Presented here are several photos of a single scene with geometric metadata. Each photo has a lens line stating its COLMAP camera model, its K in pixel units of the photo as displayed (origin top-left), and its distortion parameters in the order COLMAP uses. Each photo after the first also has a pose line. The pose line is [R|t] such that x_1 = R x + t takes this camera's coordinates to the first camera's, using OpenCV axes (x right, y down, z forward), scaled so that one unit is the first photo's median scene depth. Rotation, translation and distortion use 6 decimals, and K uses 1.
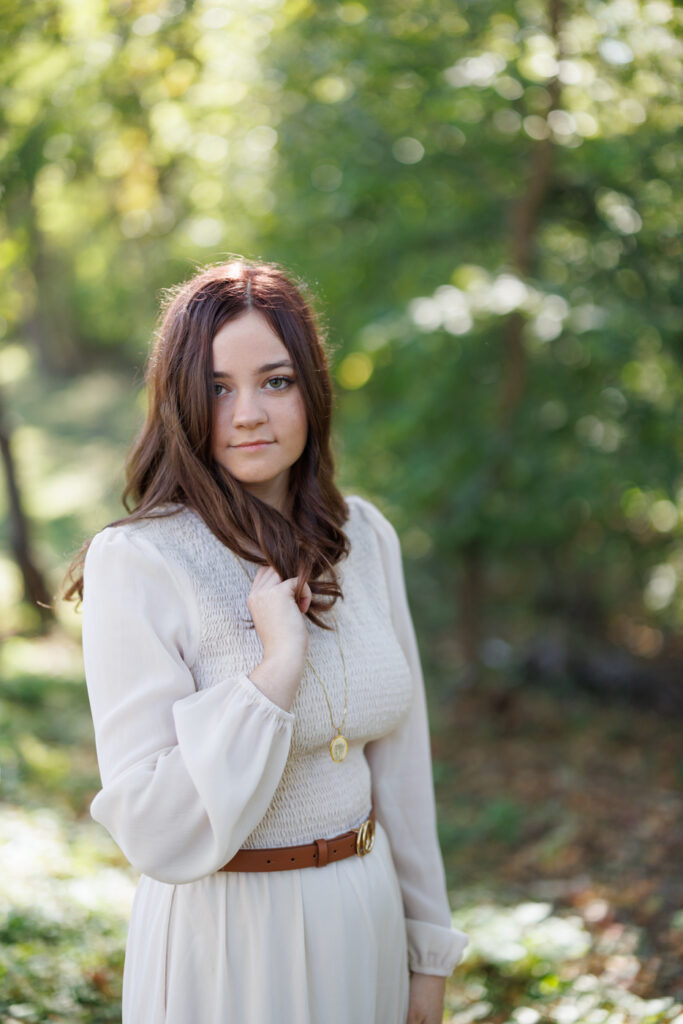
lens RADIAL K [[1438.5, 0, 367.7], [0, 1438.5, 508.0], [0, 0, 1]] dist [0.165294, 0.005730]
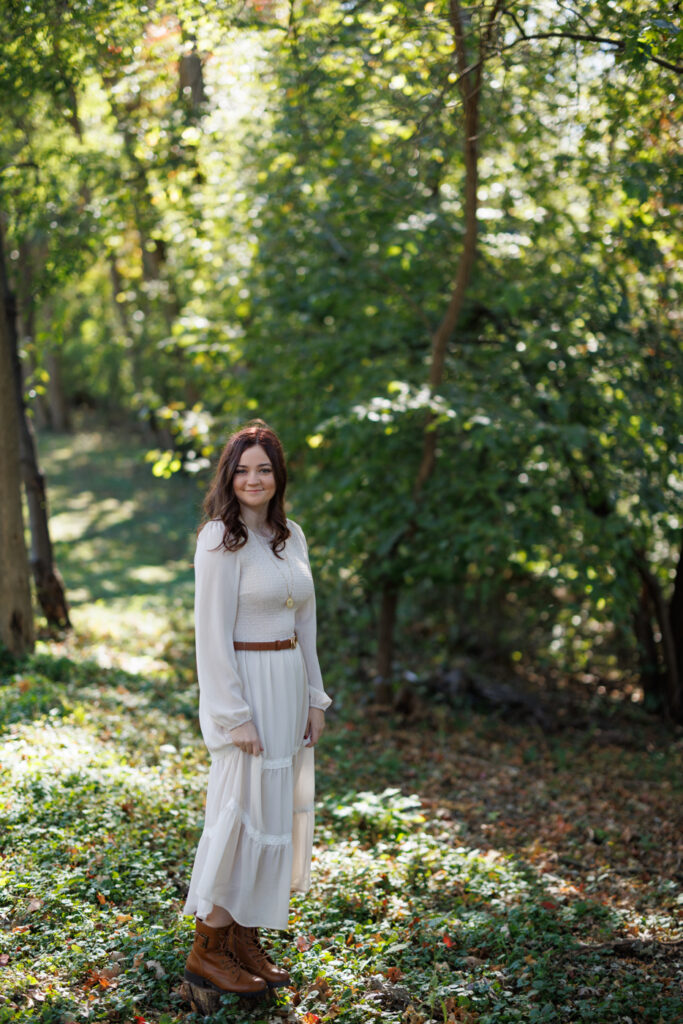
lens RADIAL K [[1439.9, 0, 341.5], [0, 1439.9, 512.0], [0, 0, 1]] dist [-0.125632, 0.481228]
pose [[0.997719, 0.066383, 0.012239, 0.010769], [-0.065871, 0.997093, -0.038296, 0.017301], [-0.014745, 0.037402, 0.999191, -0.383530]]
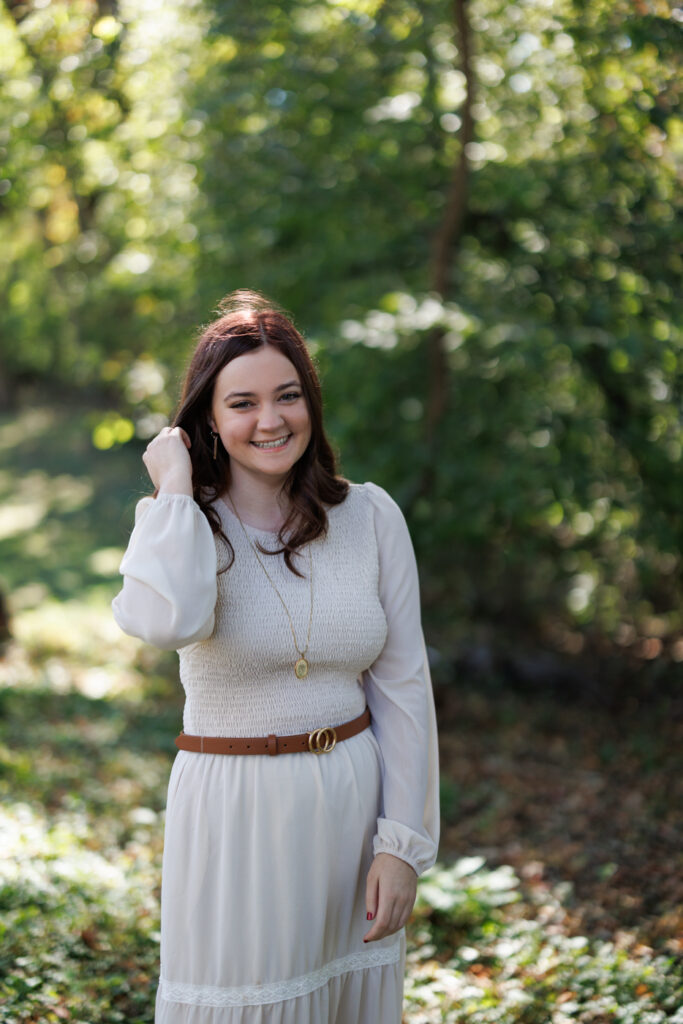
lens RADIAL K [[1439.9, 0, 341.5], [0, 1439.9, 512.0], [0, 0, 1]] dist [-0.125632, 0.481228]
pose [[0.999024, -0.026654, 0.035224, -0.011421], [0.027001, 0.999591, -0.009393, 0.006151], [-0.034959, 0.010334, 0.999335, -0.062337]]
